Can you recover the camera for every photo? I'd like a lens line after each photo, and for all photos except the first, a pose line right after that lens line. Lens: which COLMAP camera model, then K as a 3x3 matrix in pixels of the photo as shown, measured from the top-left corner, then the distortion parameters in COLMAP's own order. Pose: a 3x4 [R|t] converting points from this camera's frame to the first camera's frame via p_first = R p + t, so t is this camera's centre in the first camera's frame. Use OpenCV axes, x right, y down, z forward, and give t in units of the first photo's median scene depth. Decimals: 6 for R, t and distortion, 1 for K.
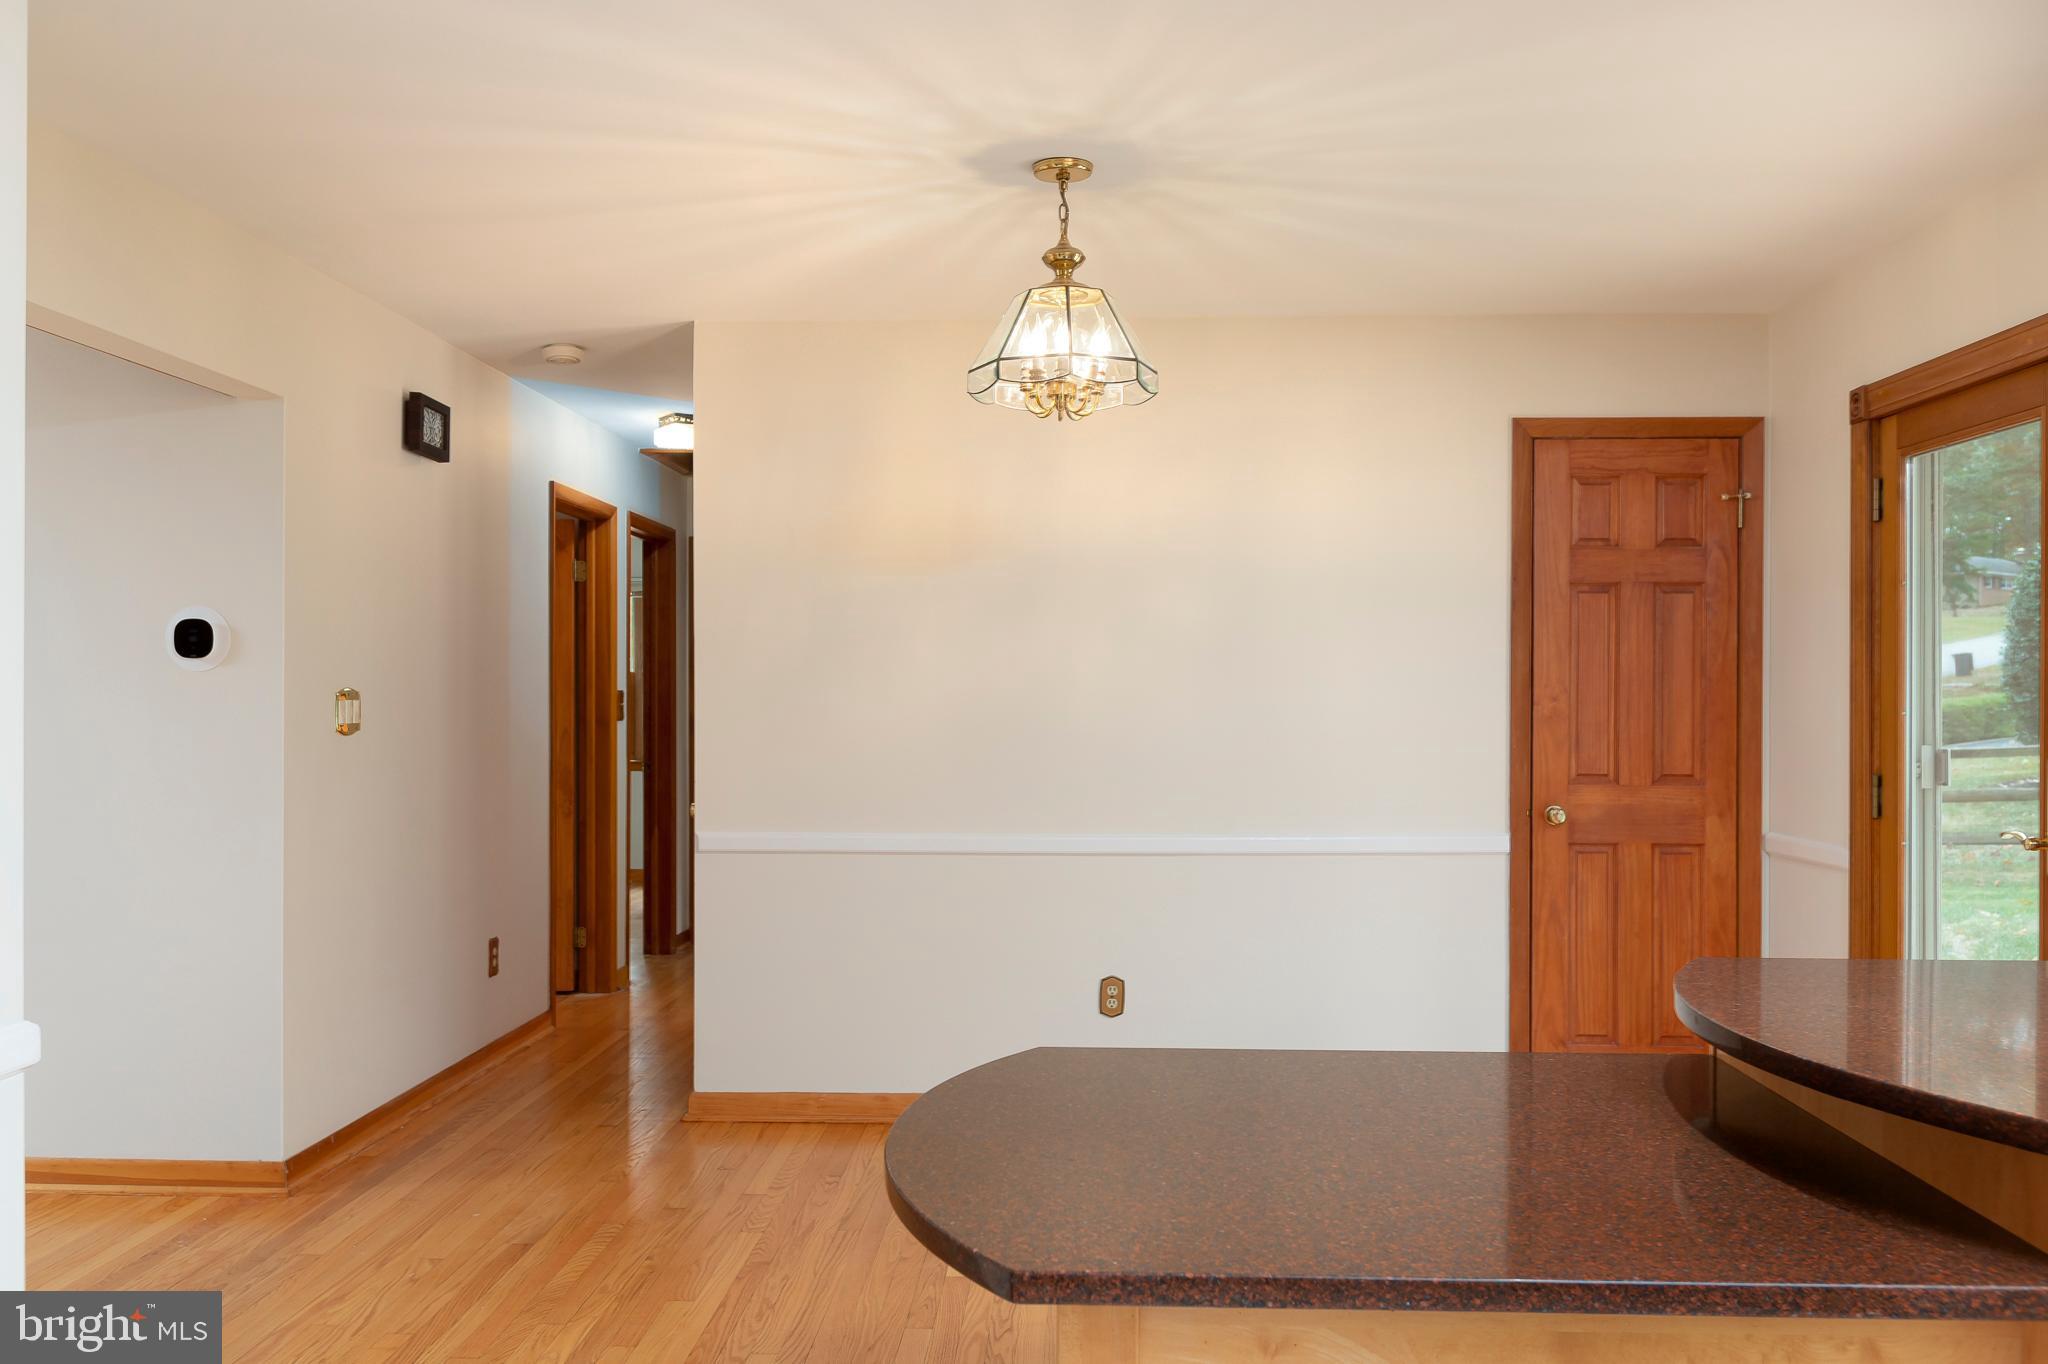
lens RADIAL K [[1743.9, 0, 1022.4], [0, 1743.9, 689.0], [0, 0, 1]] dist [0.059118, -0.002479]
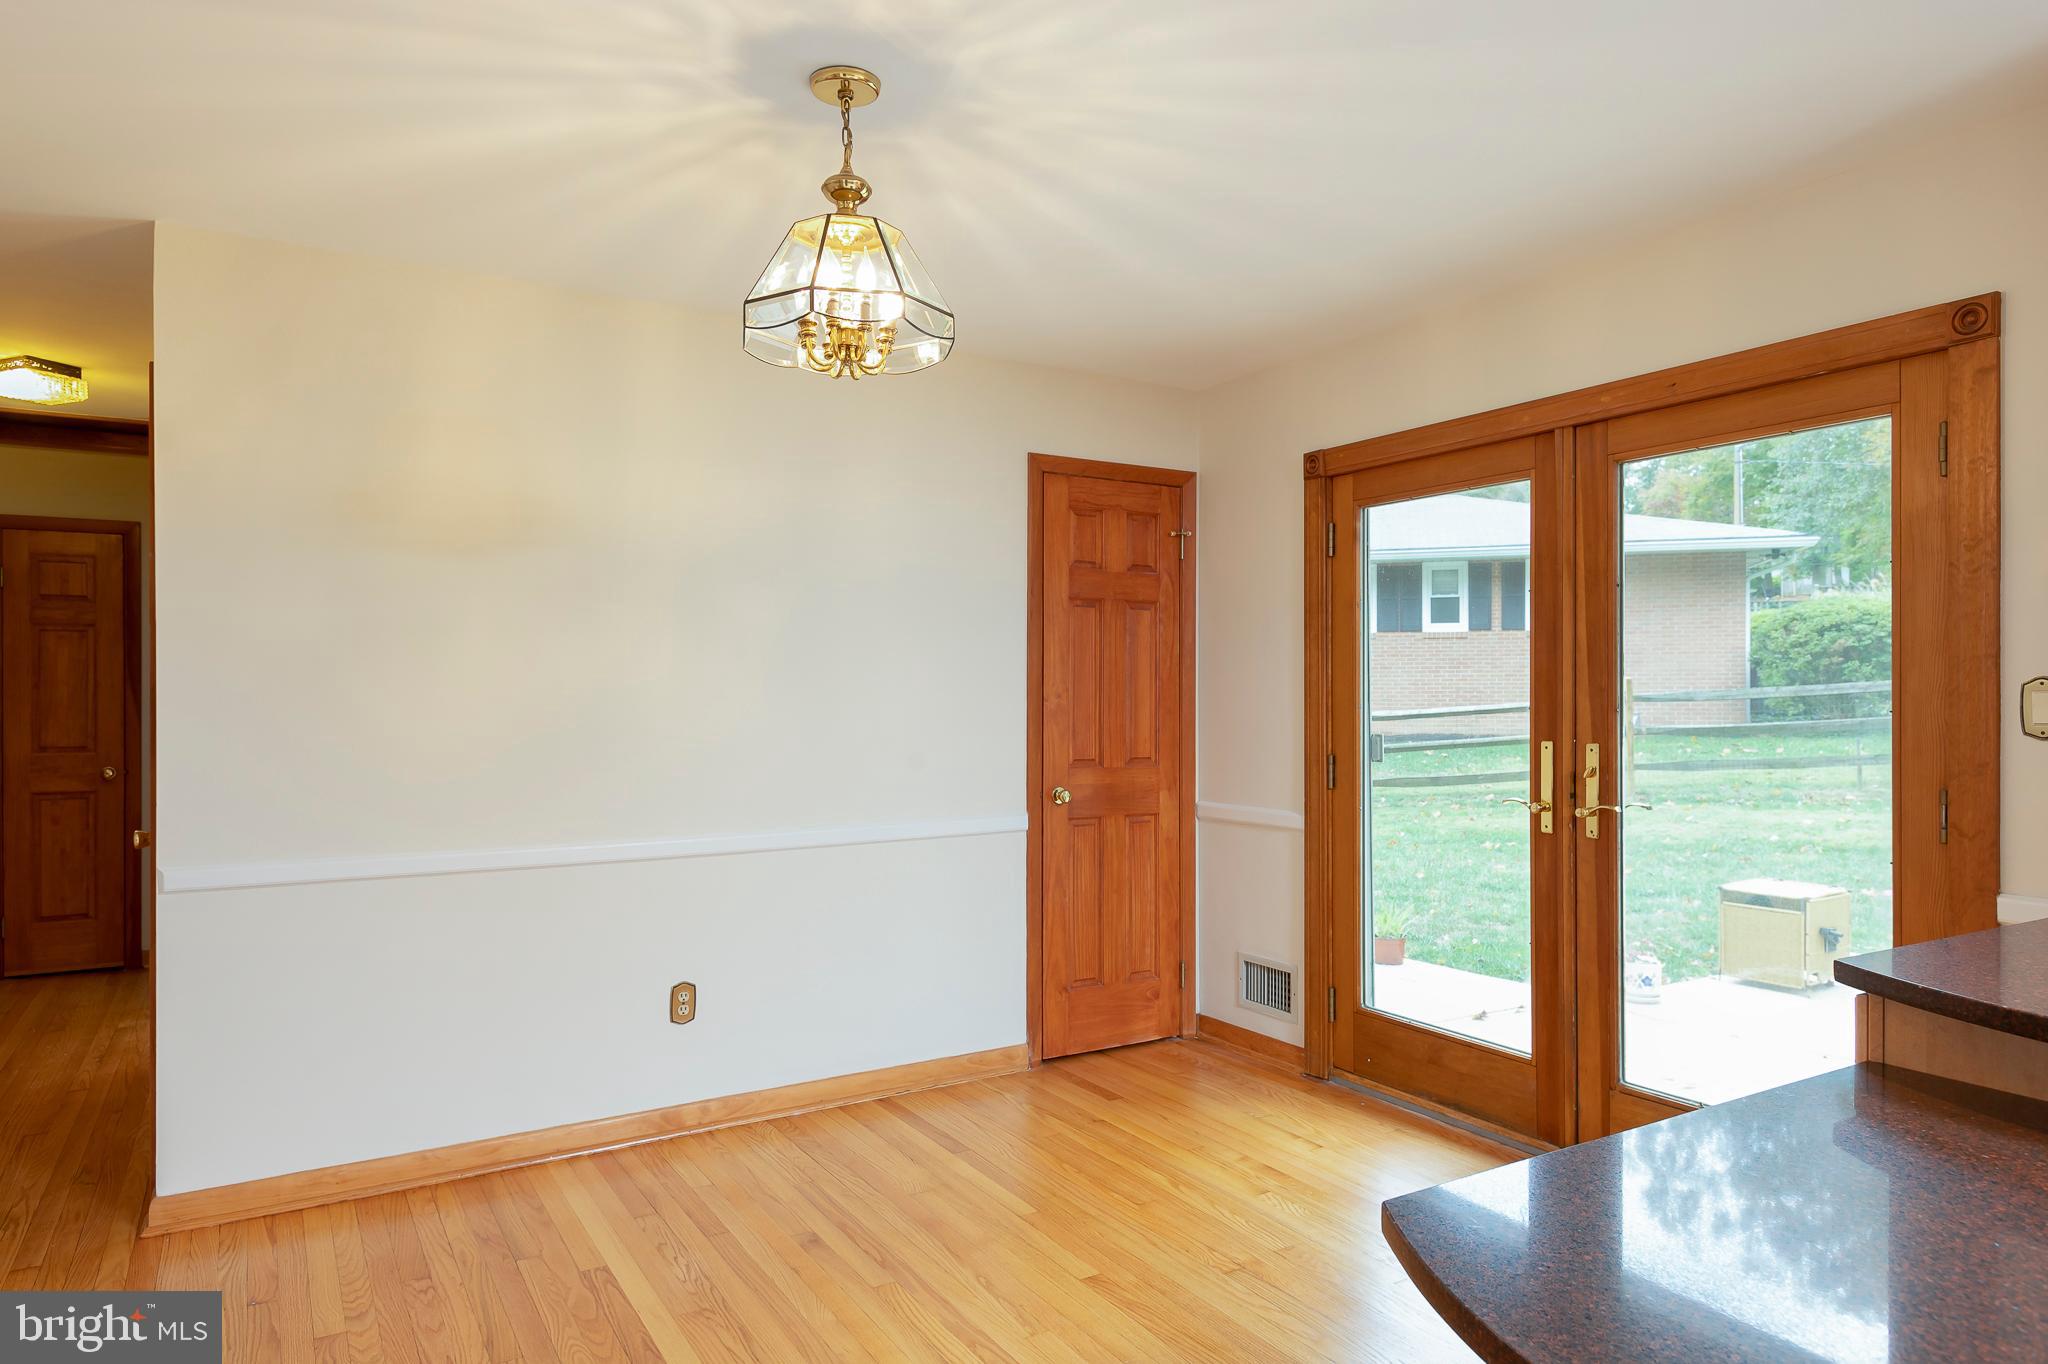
lens RADIAL K [[1267.4, 0, 1026.4], [0, 1267.4, 689.3], [0, 0, 1]] dist [0.030454, -0.001715]
pose [[0.840643, -0.000397, 0.541590, -0.173384], [-0.000048, 1.000000, 0.000808, 0.000402], [-0.541590, -0.000705, 0.840642, 0.301134]]
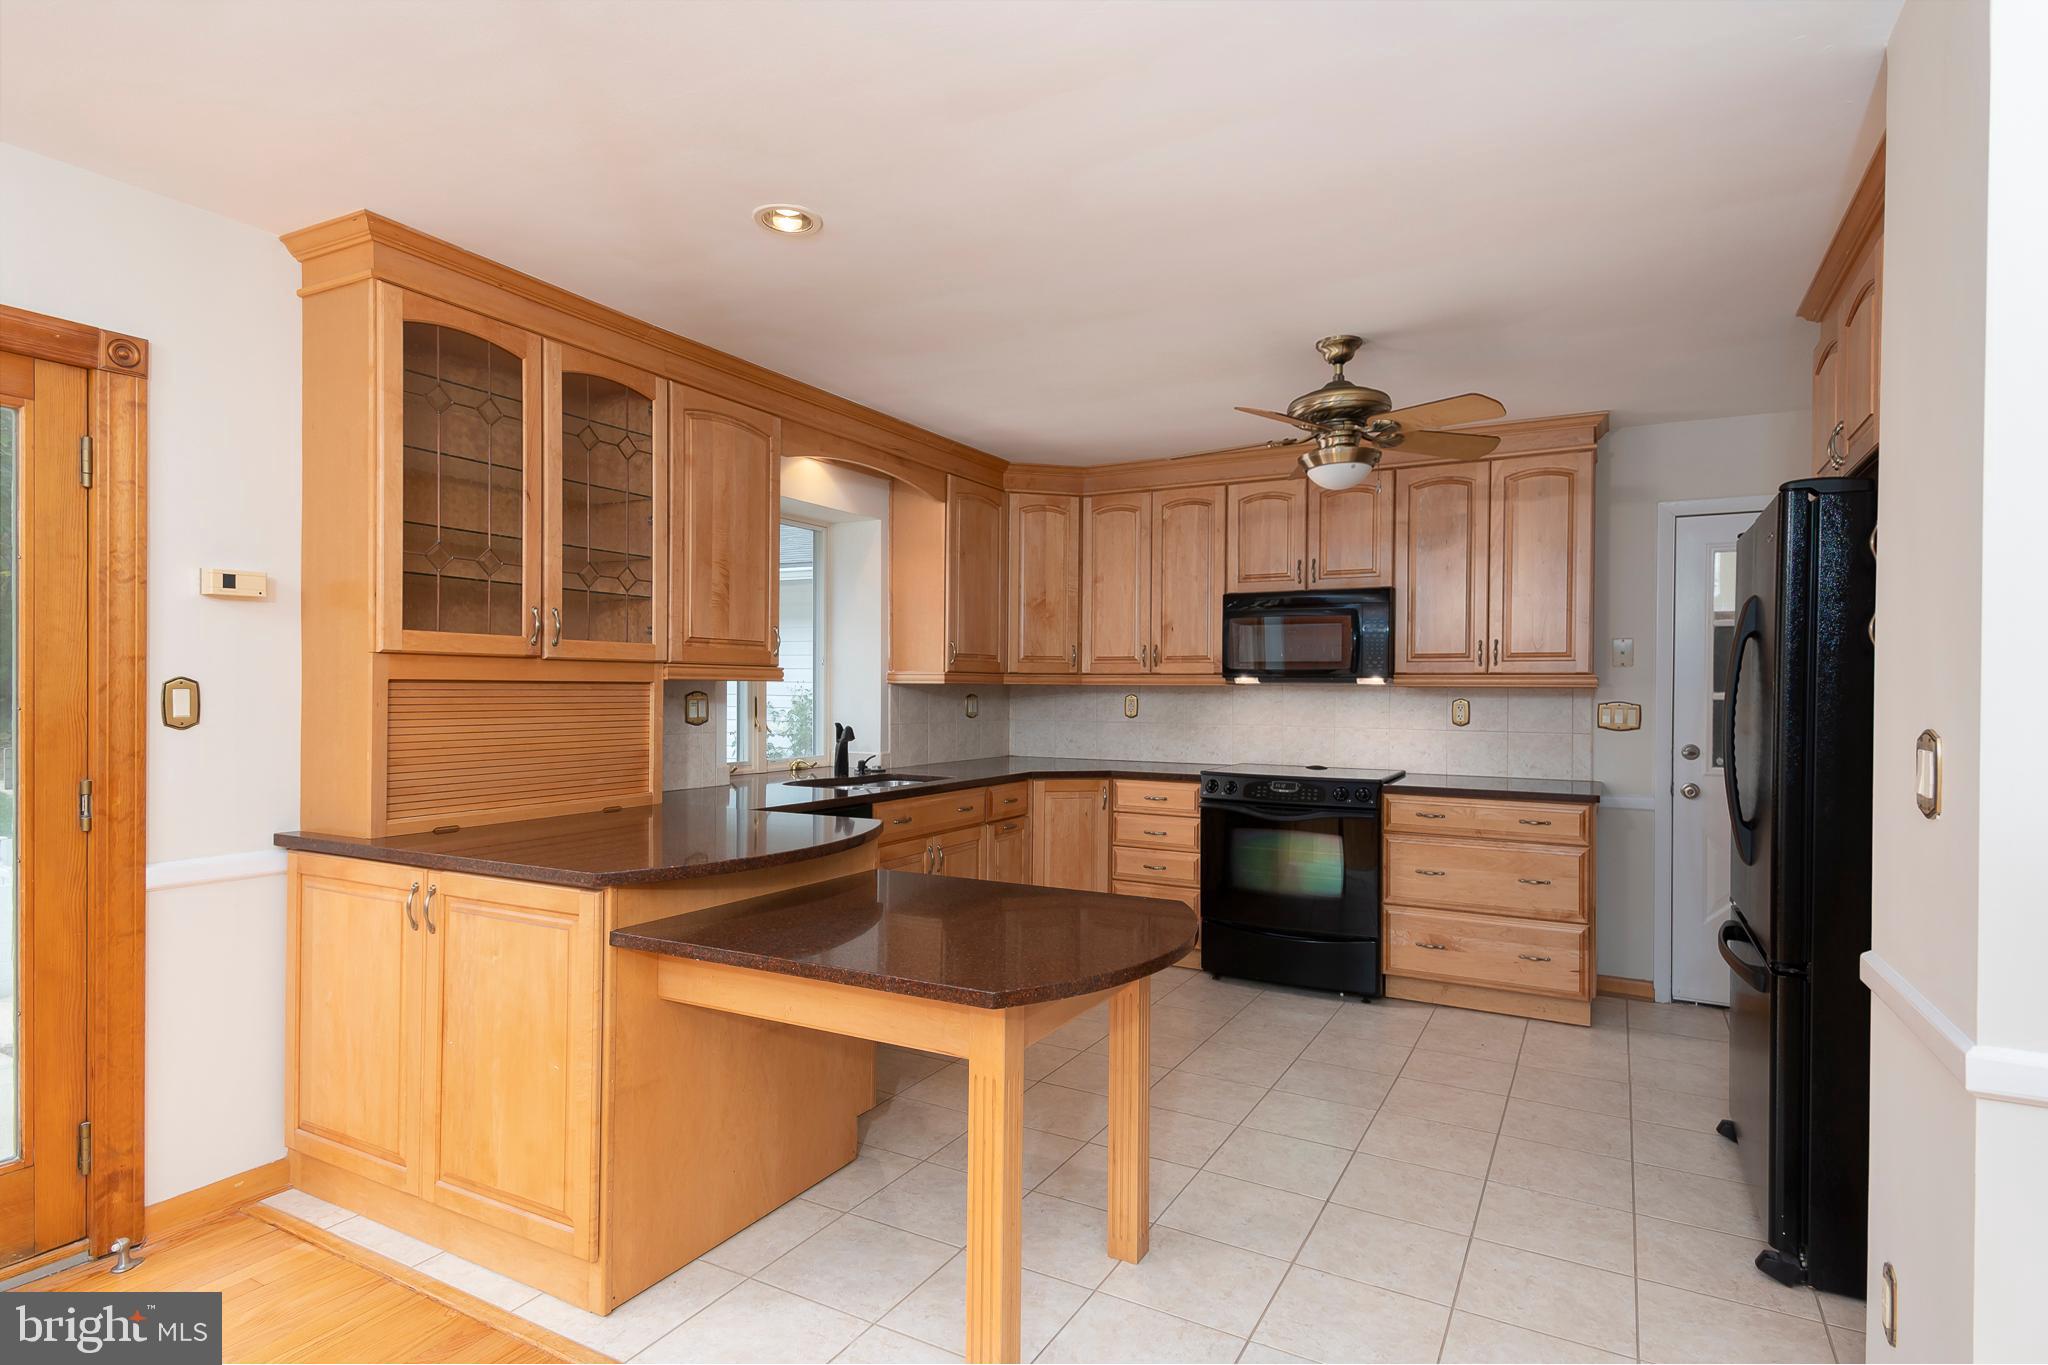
lens RADIAL K [[1065.1, 0, 1012.3], [0, 1065.1, 690.3], [0, 0, 1]] dist [0.031821, -0.002076]
pose [[-0.887670, -0.008302, 0.460404, -0.151431], [-0.009767, 0.999952, -0.000800, -0.001100], [-0.460376, -0.005206, -0.887709, 0.761887]]
